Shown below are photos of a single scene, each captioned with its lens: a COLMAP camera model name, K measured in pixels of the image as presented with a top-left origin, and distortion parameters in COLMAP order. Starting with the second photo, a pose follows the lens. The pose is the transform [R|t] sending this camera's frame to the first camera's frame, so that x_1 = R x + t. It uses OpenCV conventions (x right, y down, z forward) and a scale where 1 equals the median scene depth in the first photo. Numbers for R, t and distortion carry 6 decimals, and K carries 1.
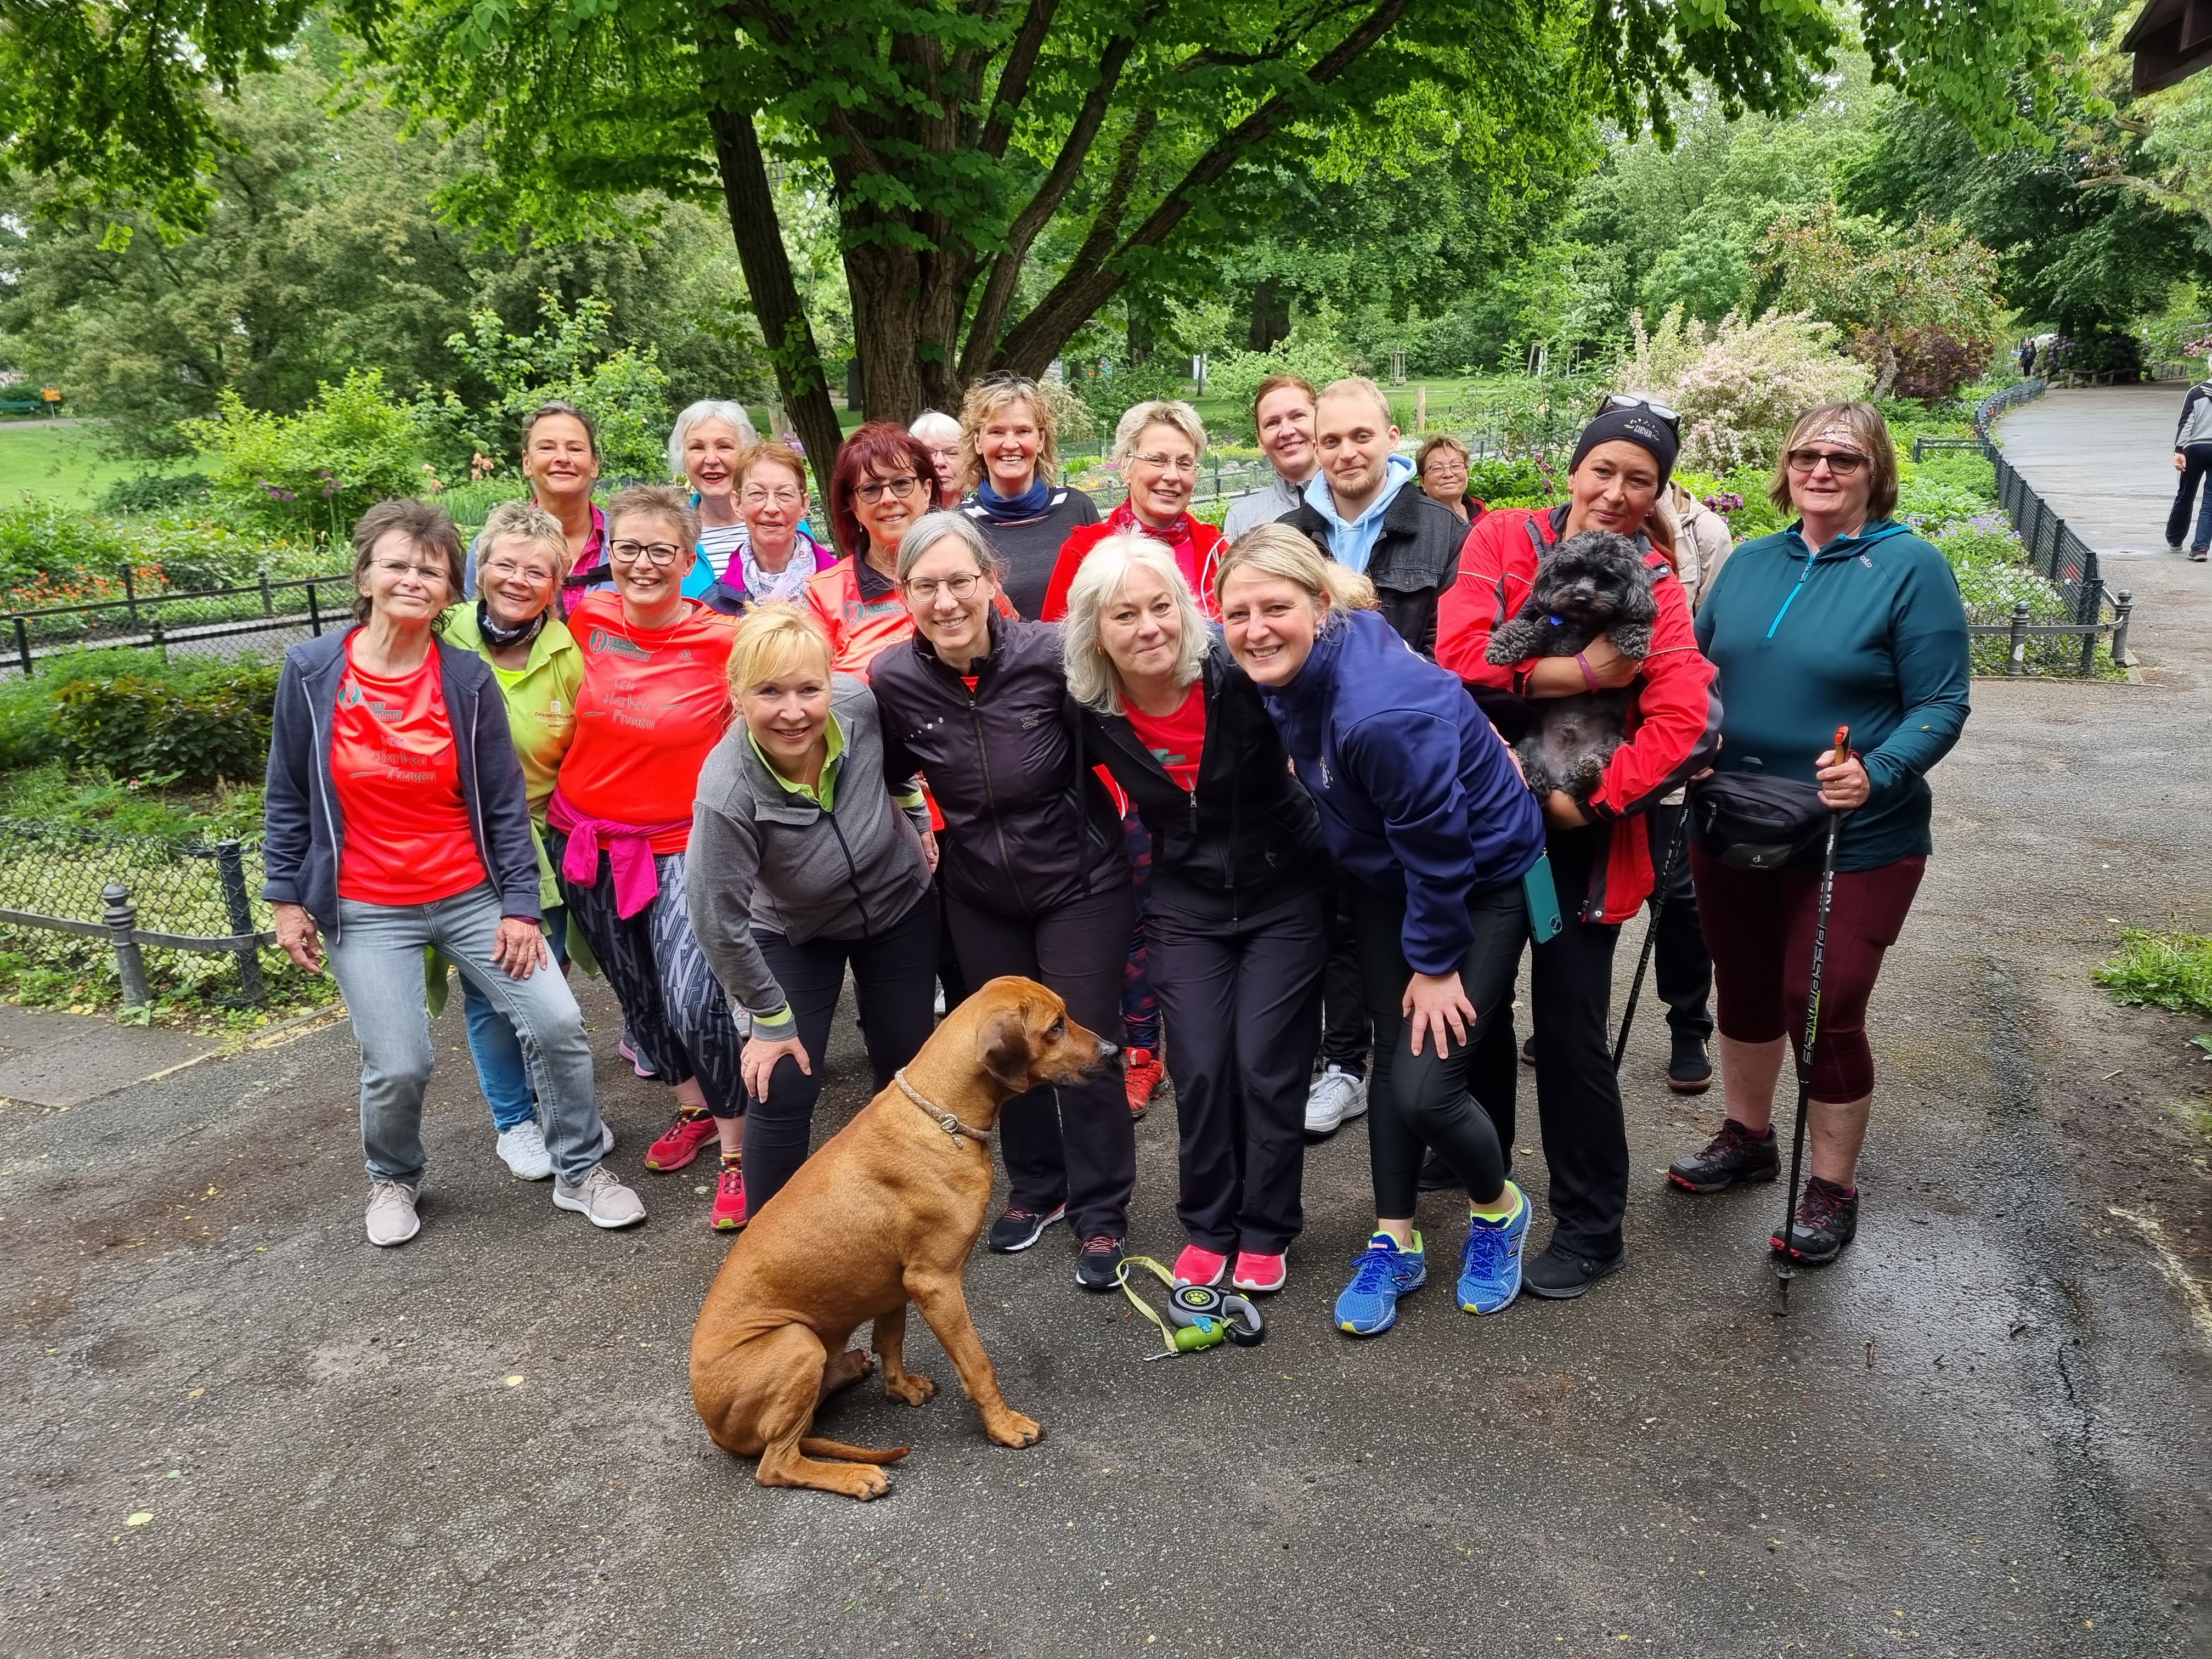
lens RADIAL K [[1647.0, 0, 1114.8], [0, 1647.0, 861.4], [0, 0, 1]] dist [0.068691, -0.056154]
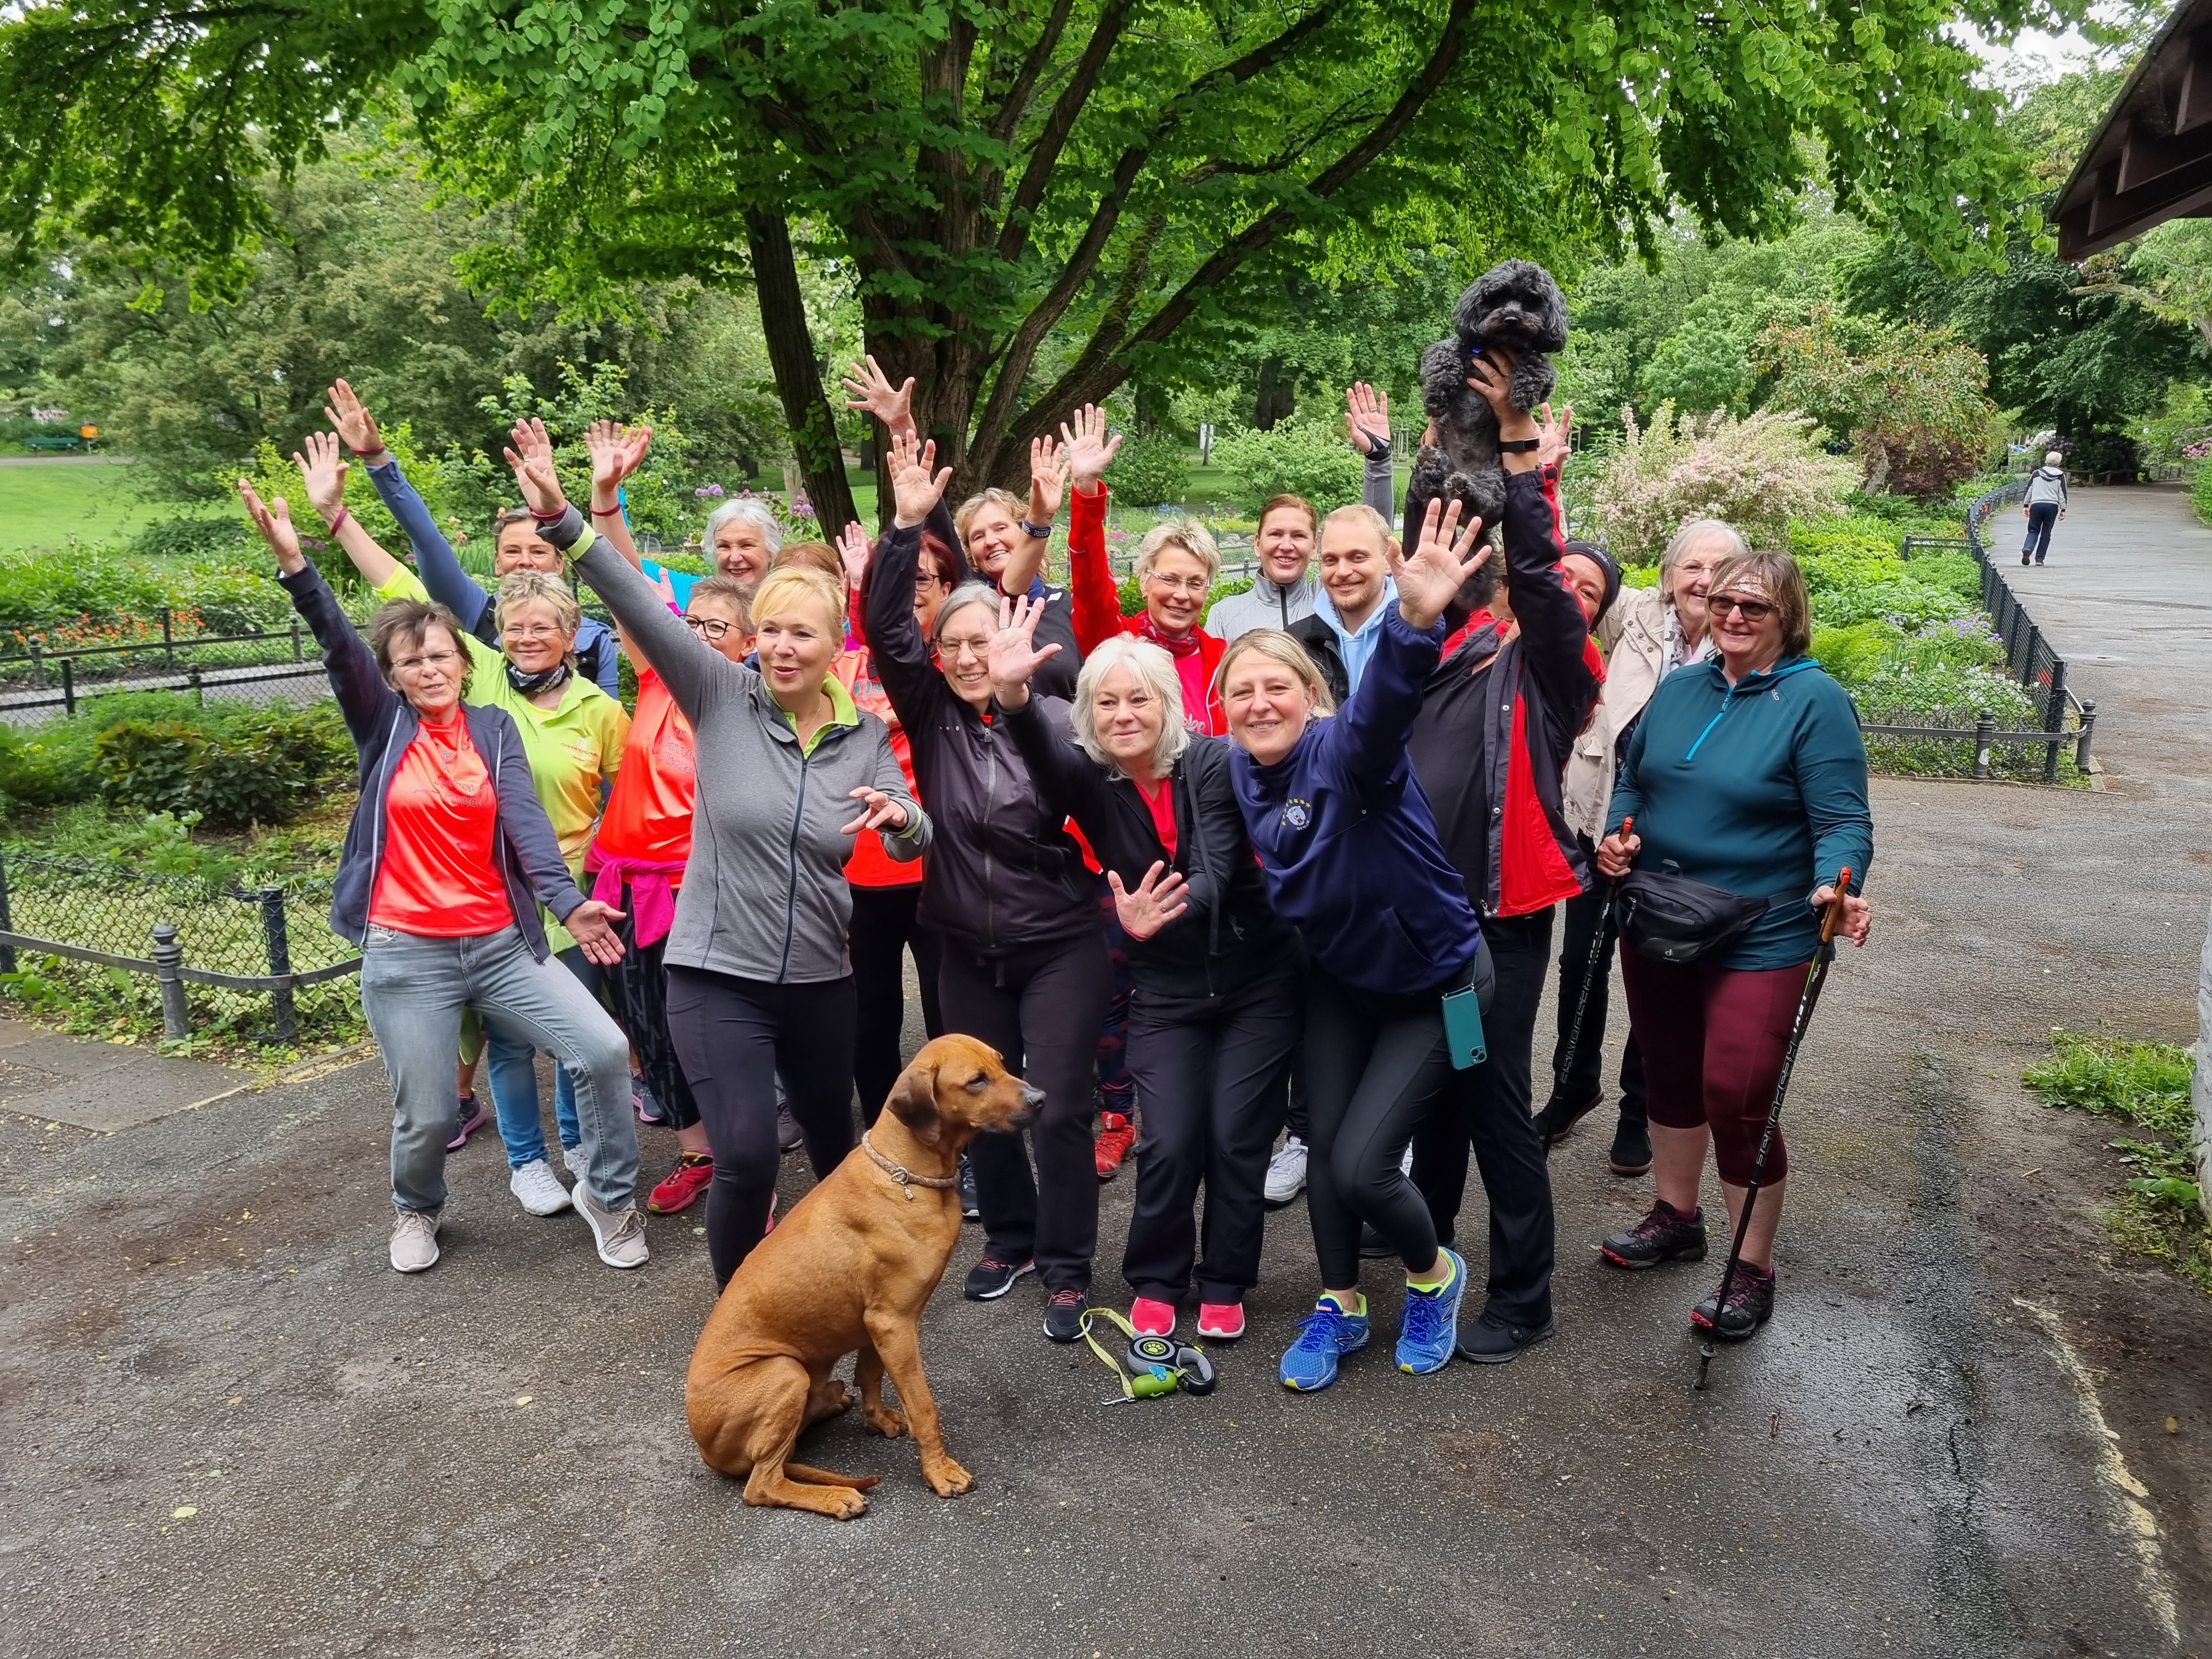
lens RADIAL K [[1647.0, 0, 1083.1], [0, 1647.0, 840.3], [0, 0, 1]] dist [0.068691, -0.056154]
pose [[0.999292, 0.034002, -0.016077, 0.007287], [-0.034727, 0.998282, -0.047186, -0.011540], [0.014445, 0.047711, 0.998757, -0.075328]]
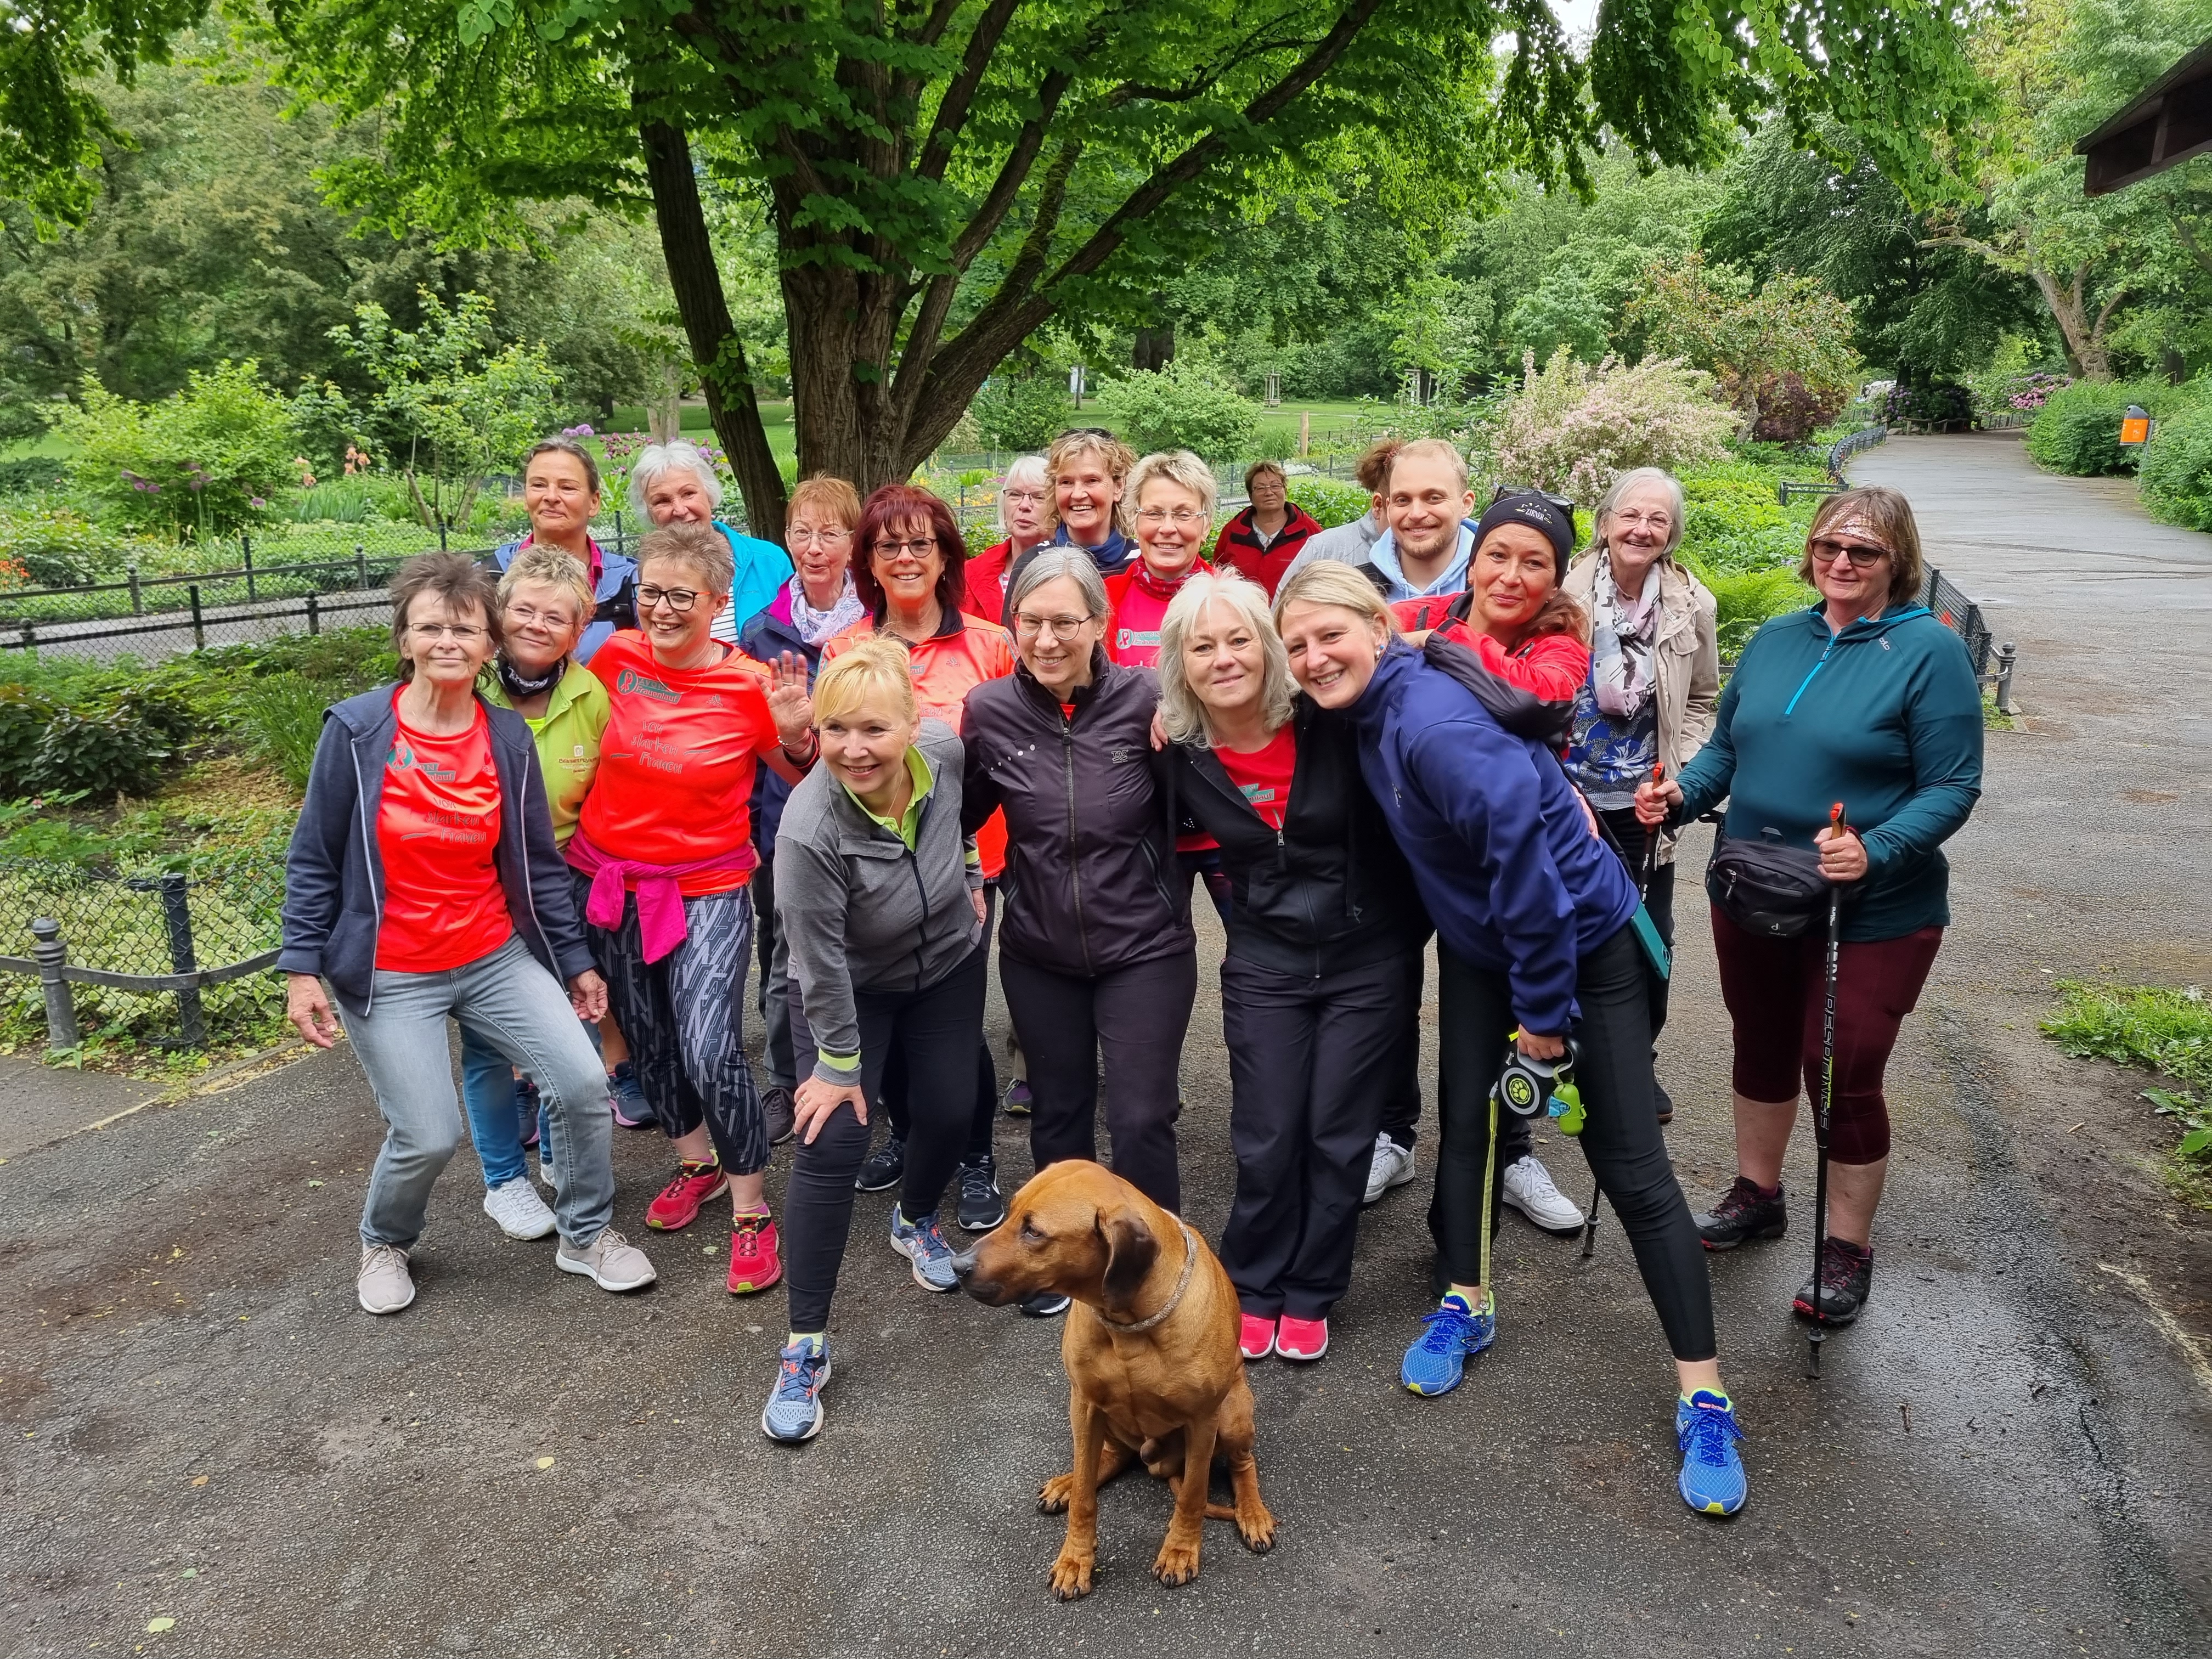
lens RADIAL K [[1647.0, 0, 1112.7], [0, 1647.0, 840.4], [0, 0, 1]] dist [0.068691, -0.056154]
pose [[0.996585, 0.014252, 0.081328, -0.088723], [-0.012813, 0.999752, -0.018192, -0.024752], [-0.081567, 0.017088, 0.996521, 0.008168]]
